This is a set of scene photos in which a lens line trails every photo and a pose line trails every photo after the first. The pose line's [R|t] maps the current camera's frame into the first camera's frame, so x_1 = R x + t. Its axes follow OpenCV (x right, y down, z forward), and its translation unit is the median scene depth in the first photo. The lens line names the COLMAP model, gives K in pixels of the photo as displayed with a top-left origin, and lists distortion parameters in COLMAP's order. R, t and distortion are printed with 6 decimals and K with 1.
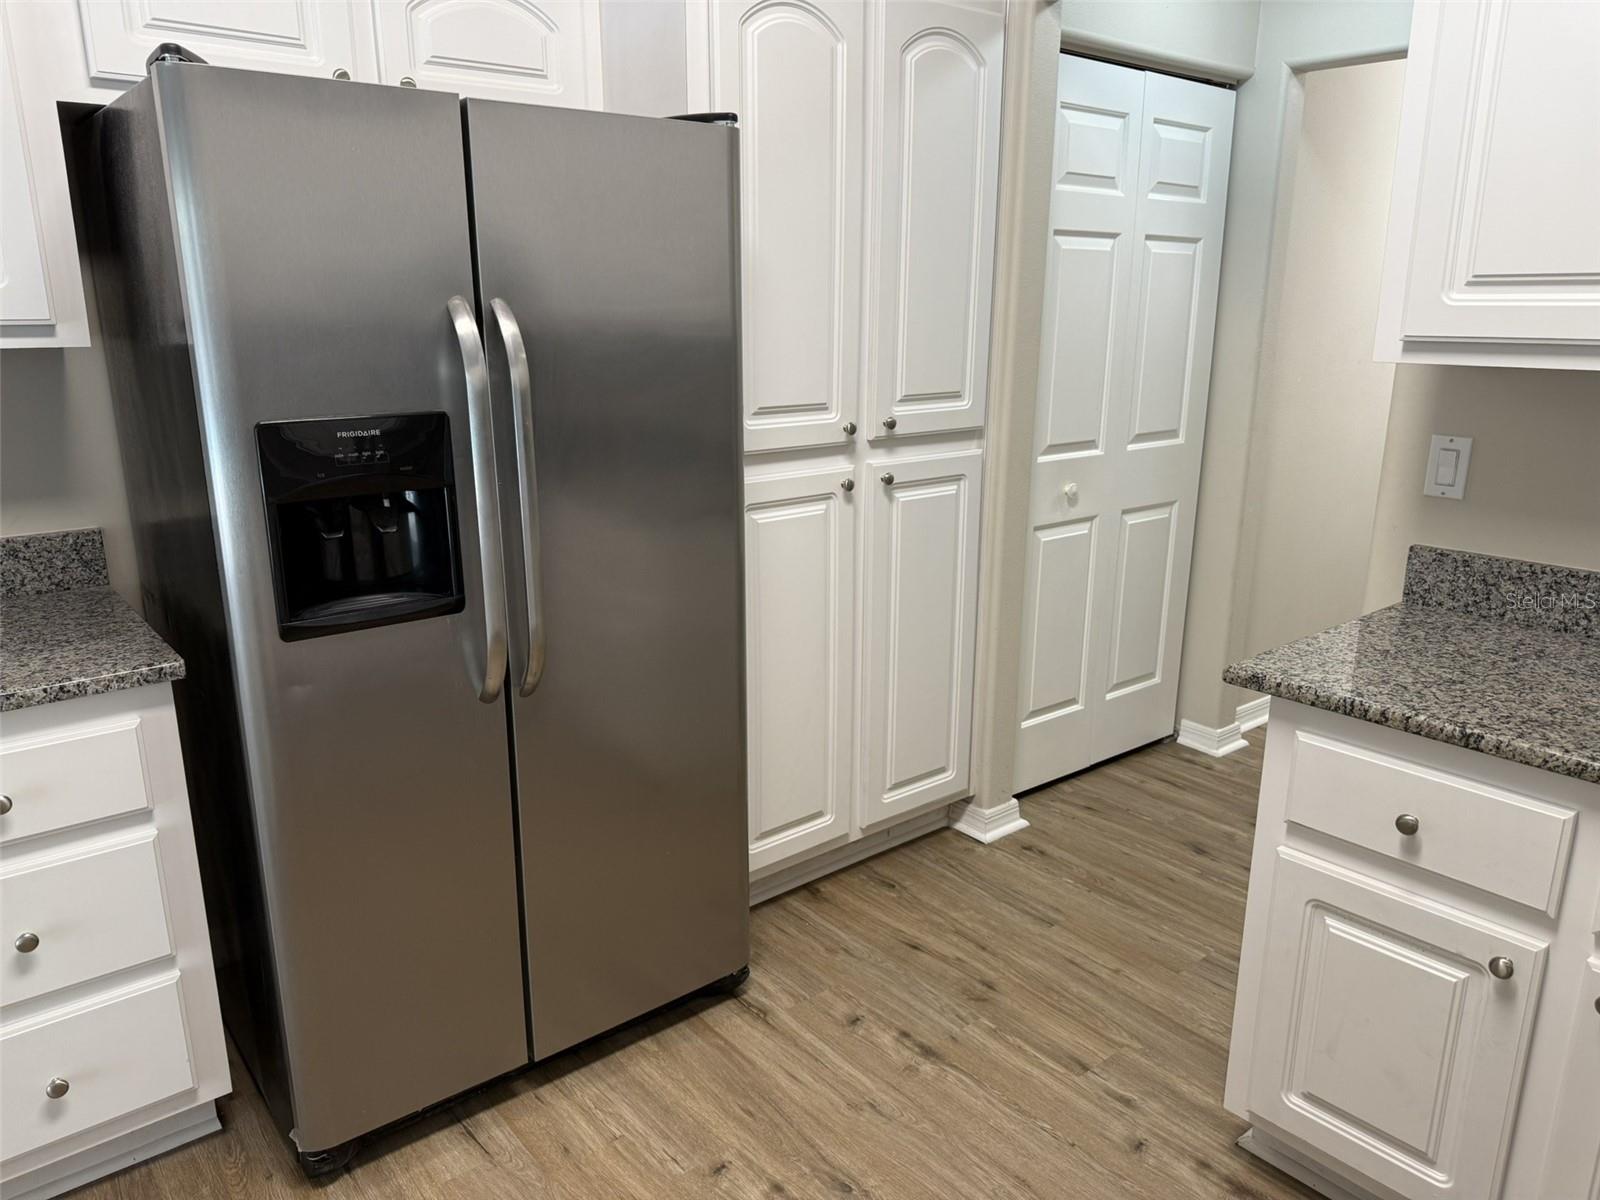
lens RADIAL K [[1128.6, 0, 804.4], [0, 1128.6, 597.5], [0, 0, 1]] dist [0.046531, -0.061498]
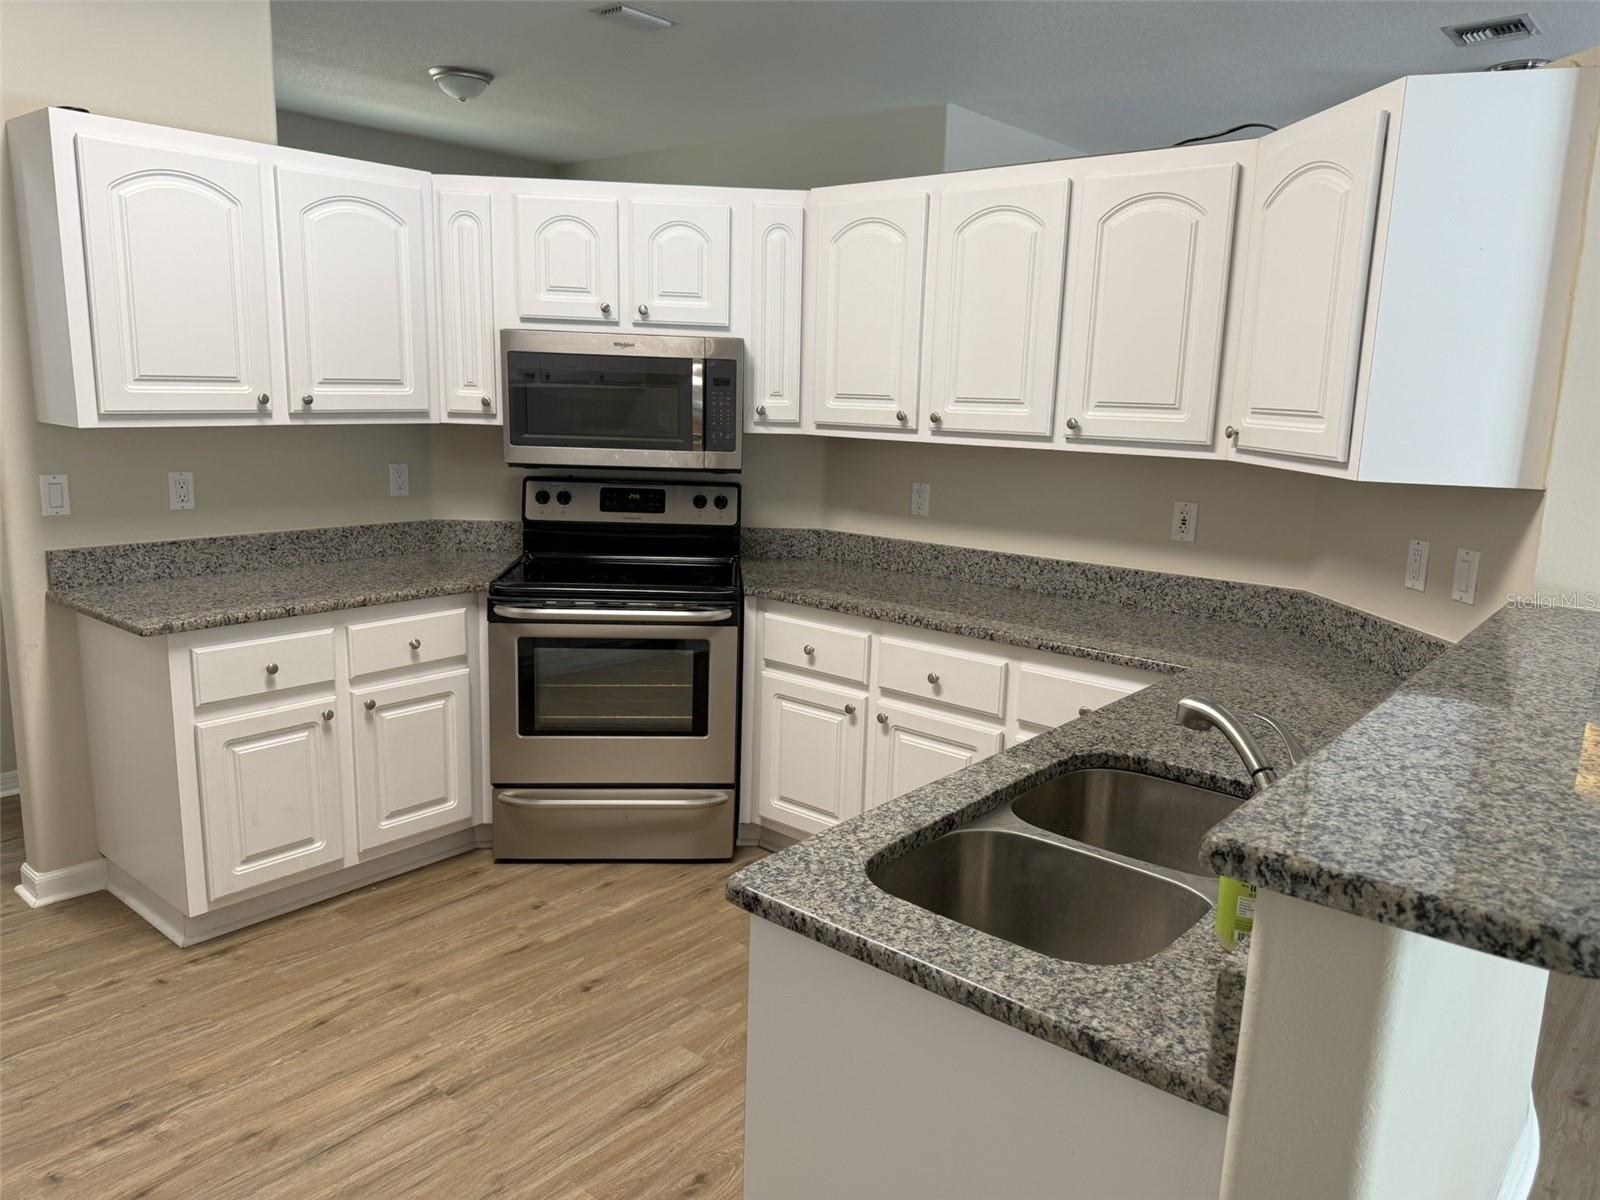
lens RADIAL K [[1128.6, 0, 813.5], [0, 1128.6, 597.0], [0, 0, 1]] dist [0.046531, -0.061498]
pose [[-0.173780, -0.192468, 0.965793, -0.905629], [0.222543, 0.947671, 0.228899, -0.091633], [-0.959310, 0.254708, -0.121854, 0.221805]]
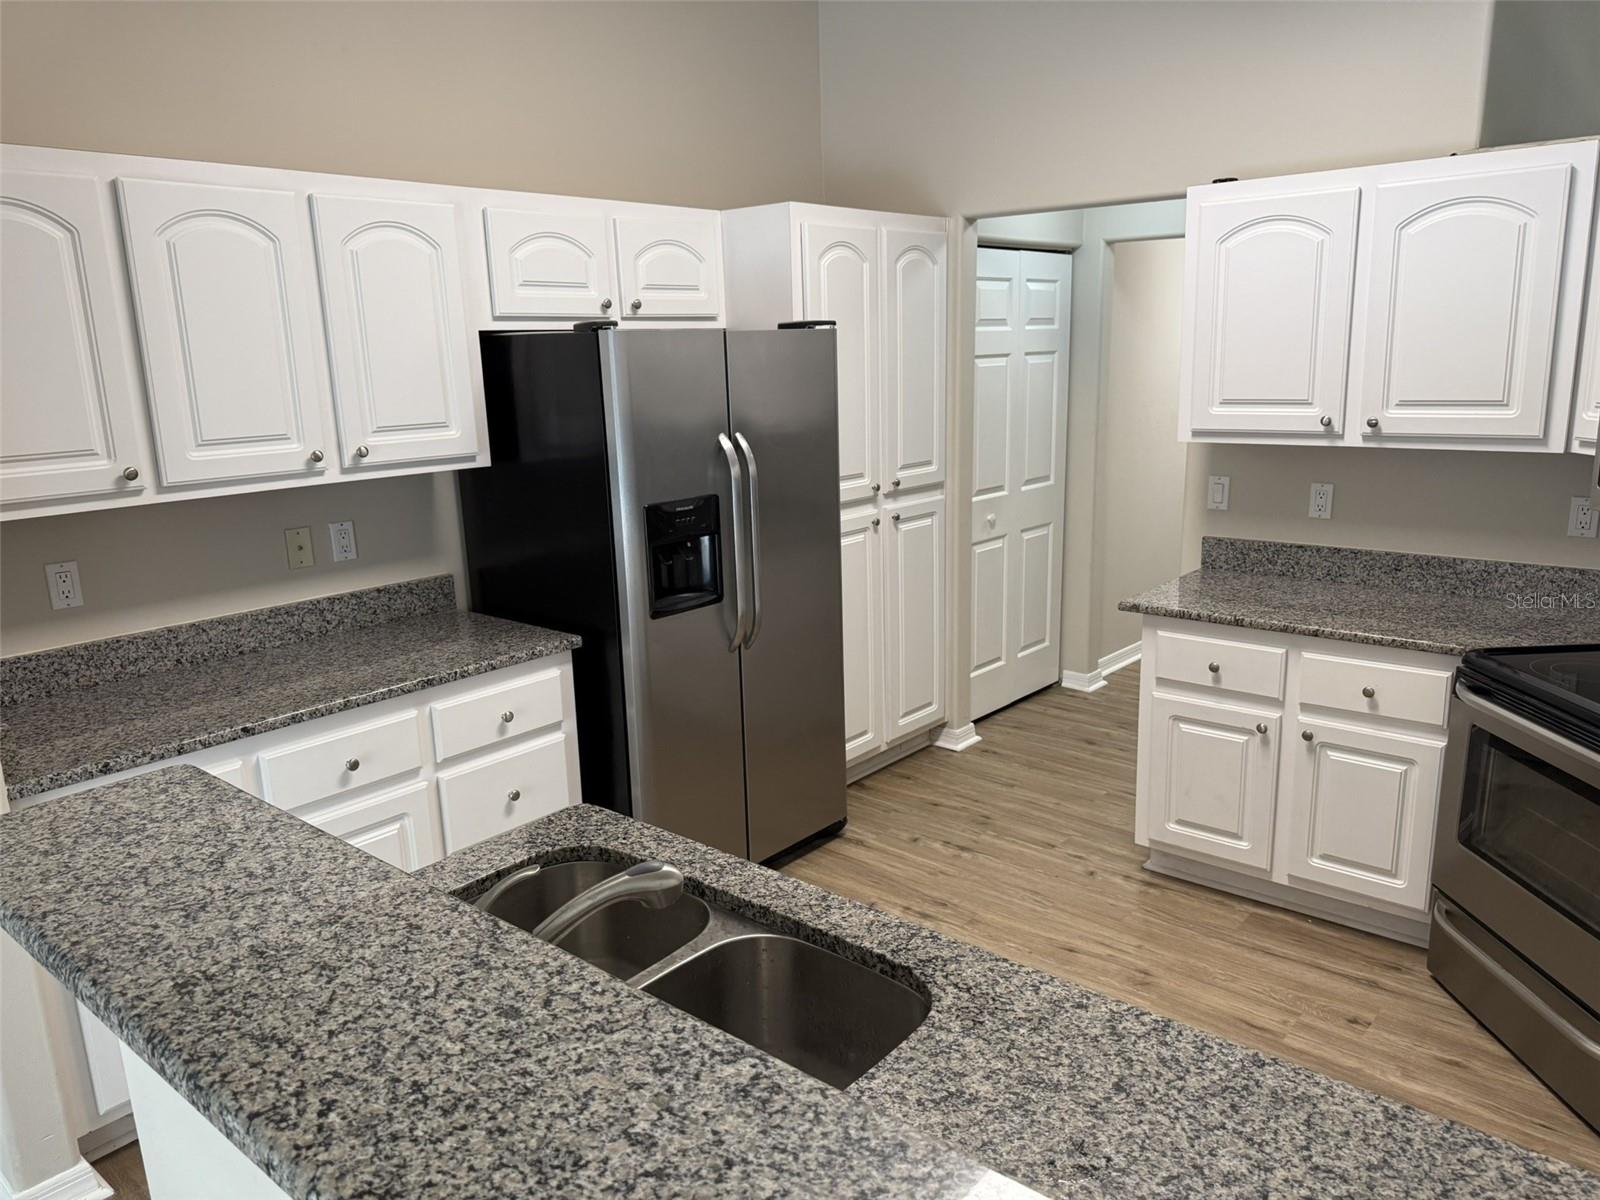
lens RADIAL K [[1128.6, 0, 799.3], [0, 1128.6, 607.2], [0, 0, 1]] dist [0.046531, -0.061498]
pose [[0.985836, -0.068034, 0.153291, -0.336498], [0.072489, 0.997089, -0.023656, 0.054097], [-0.151235, 0.034433, 0.987898, -0.596874]]
